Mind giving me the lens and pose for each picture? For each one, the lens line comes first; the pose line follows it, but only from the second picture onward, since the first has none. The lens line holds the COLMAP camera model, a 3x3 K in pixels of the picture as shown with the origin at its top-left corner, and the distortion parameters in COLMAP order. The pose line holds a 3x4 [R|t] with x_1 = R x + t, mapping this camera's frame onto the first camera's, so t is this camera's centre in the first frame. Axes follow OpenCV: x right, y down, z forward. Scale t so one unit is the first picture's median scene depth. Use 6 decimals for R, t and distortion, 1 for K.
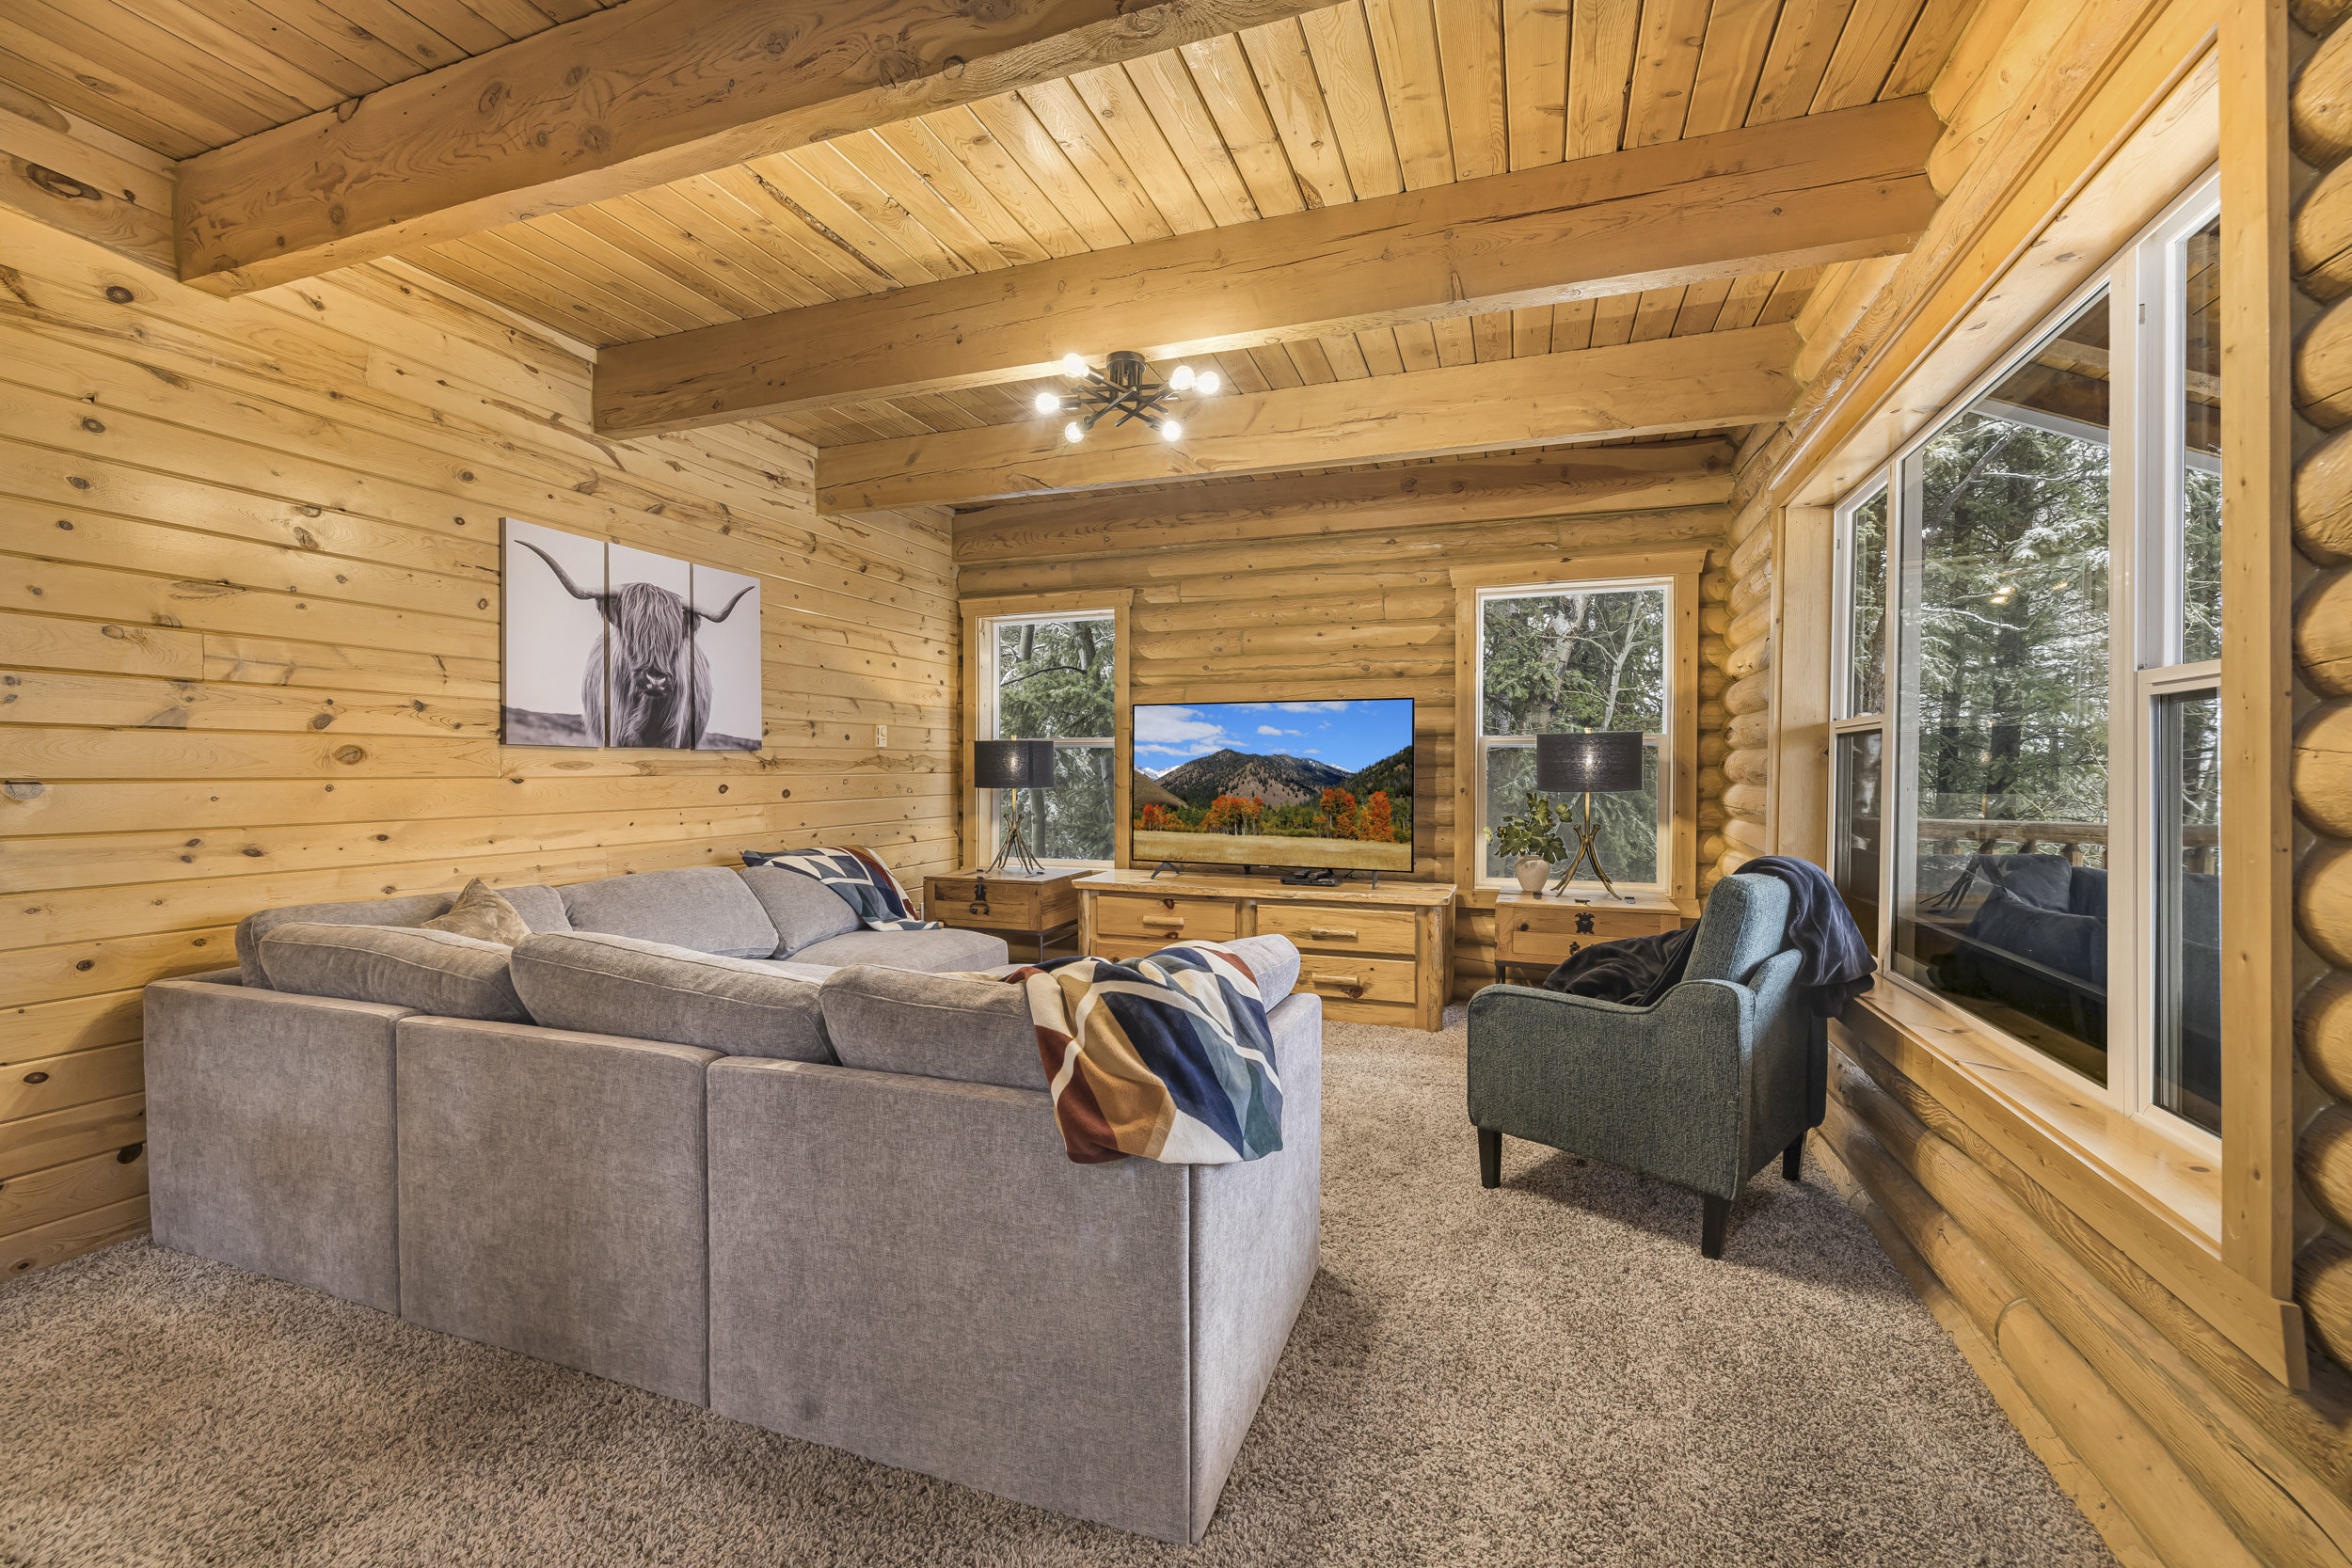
lens RADIAL K [[997.8, 0, 1175.1], [0, 997.8, 778.0], [0, 0, 1]] dist [0.002341, 0.000405]
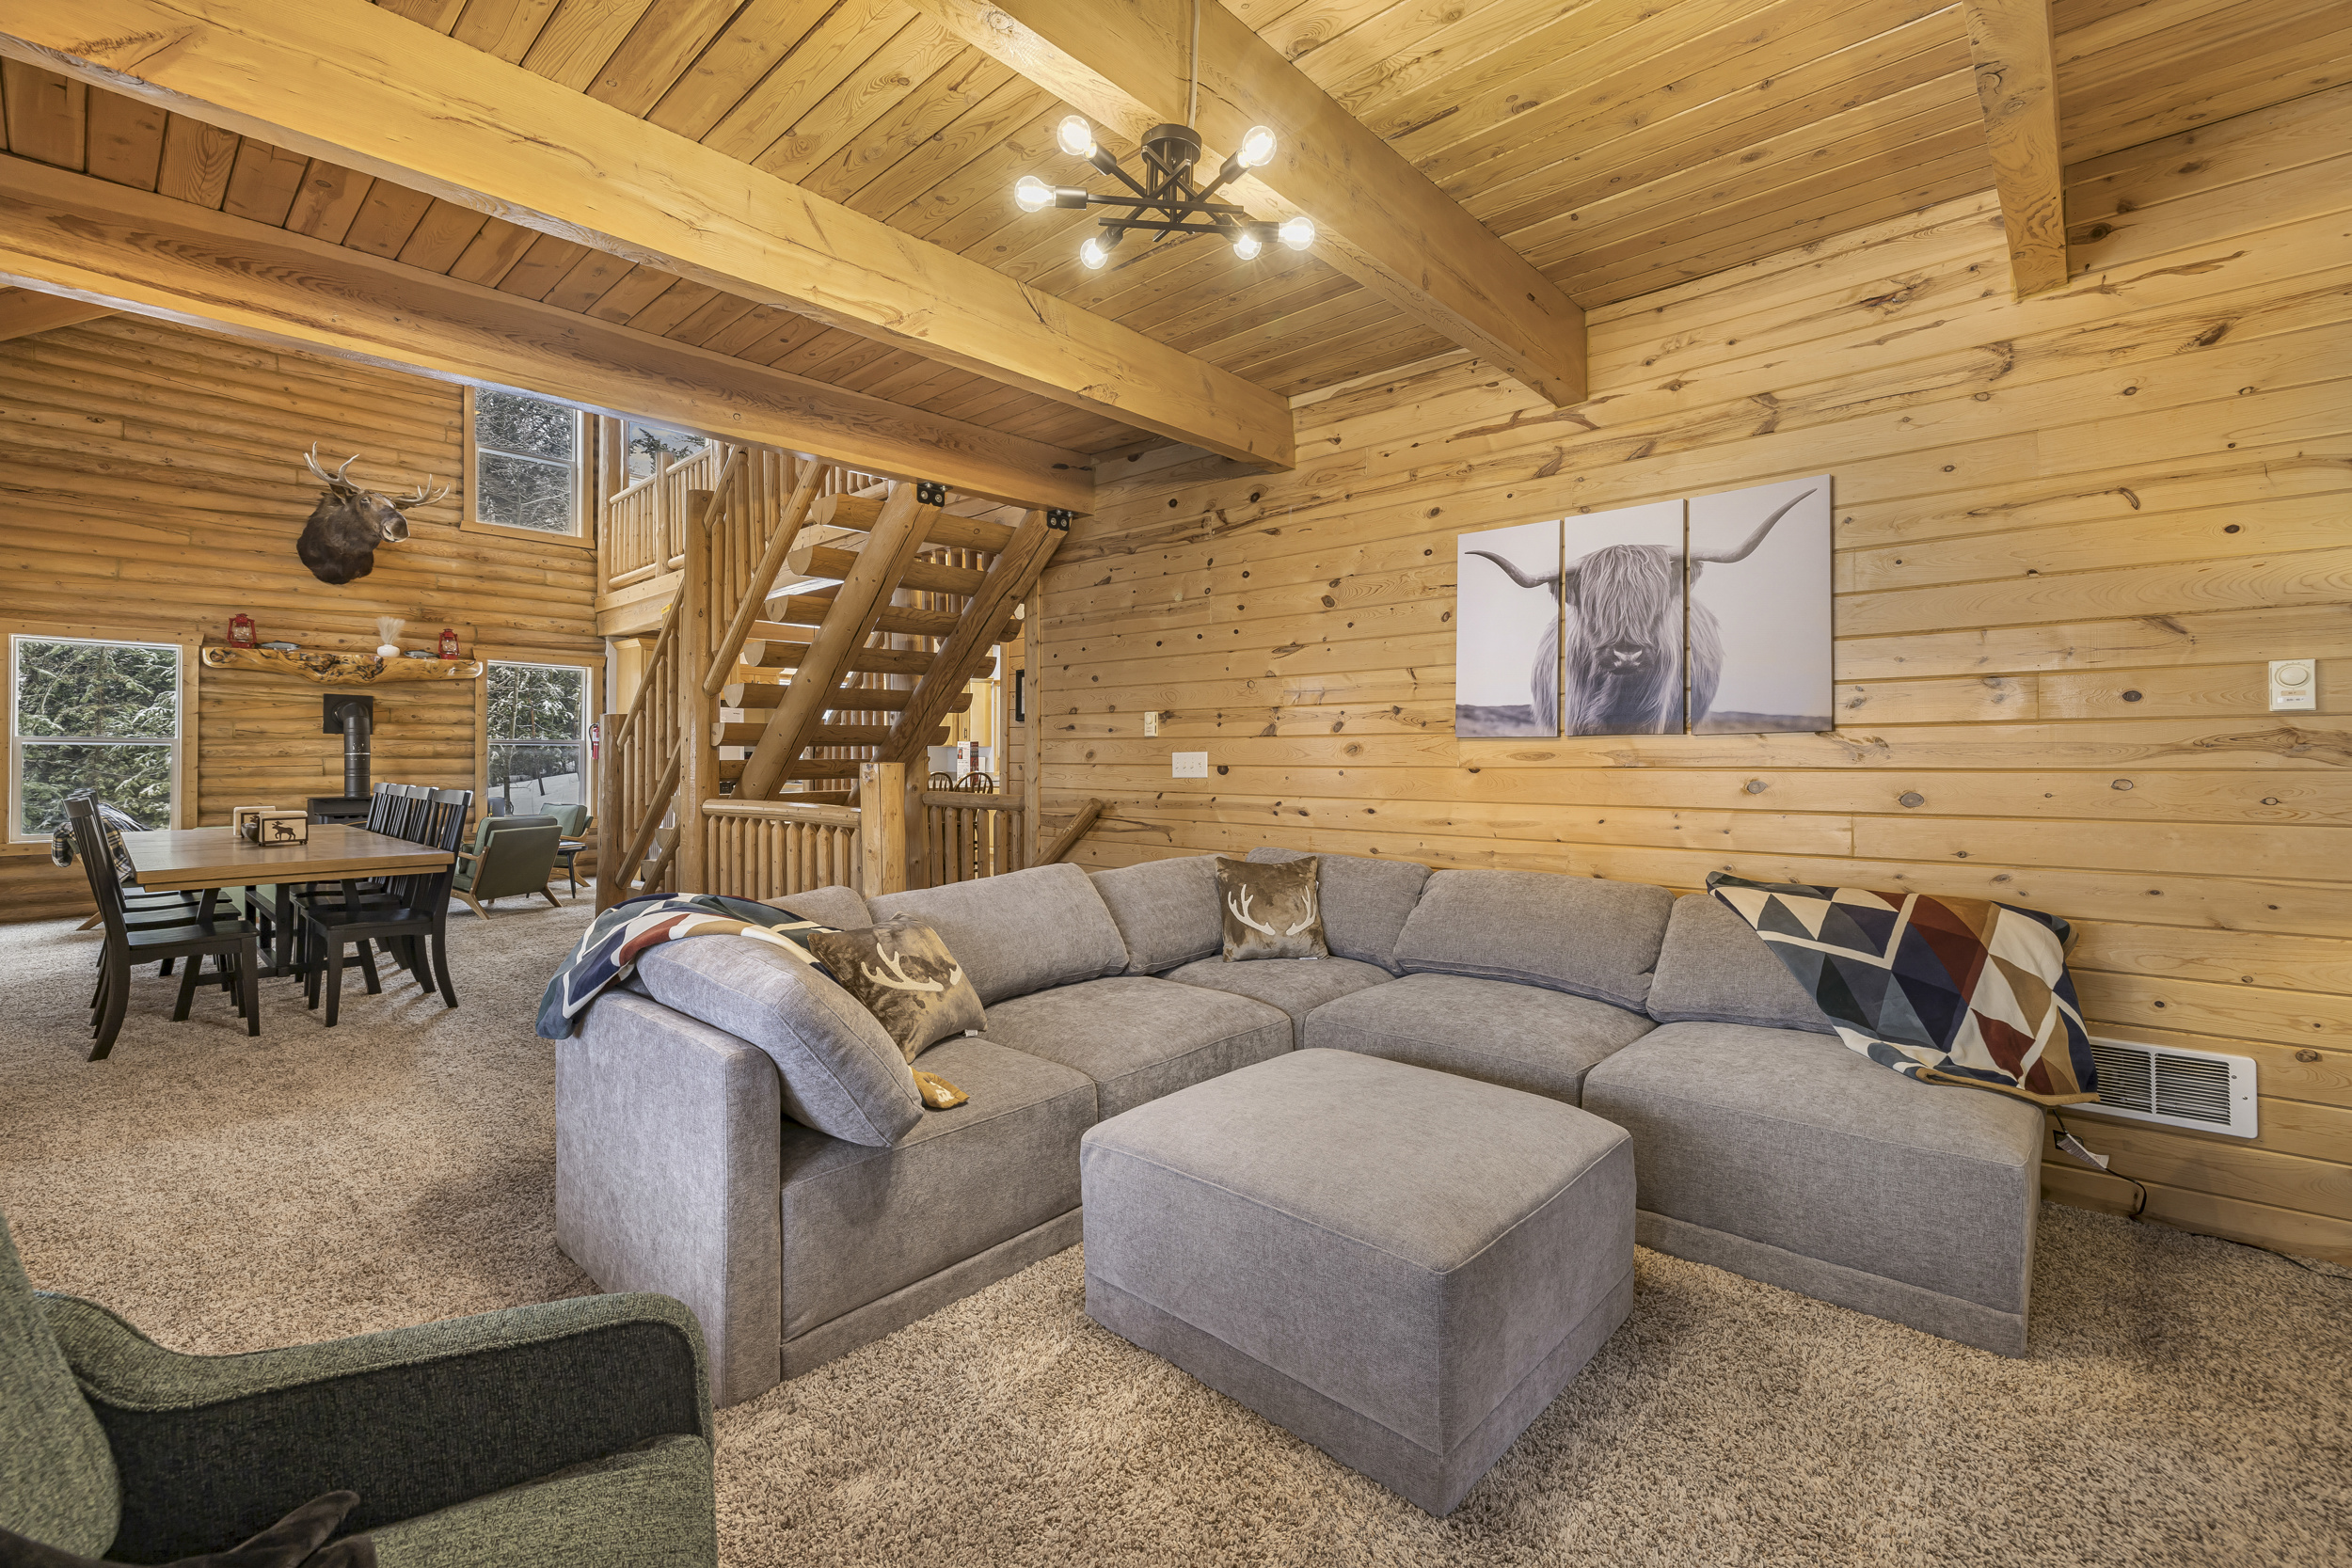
lens RADIAL K [[997.8, 0, 1177.1], [0, 997.8, 765.9], [0, 0, 1]] dist [0.002341, 0.000405]
pose [[-0.375227, 0.002466, -0.926930, 0.426359], [-0.009655, 0.999932, 0.006569, -0.005450], [0.926883, 0.011415, -0.375178, 0.989426]]
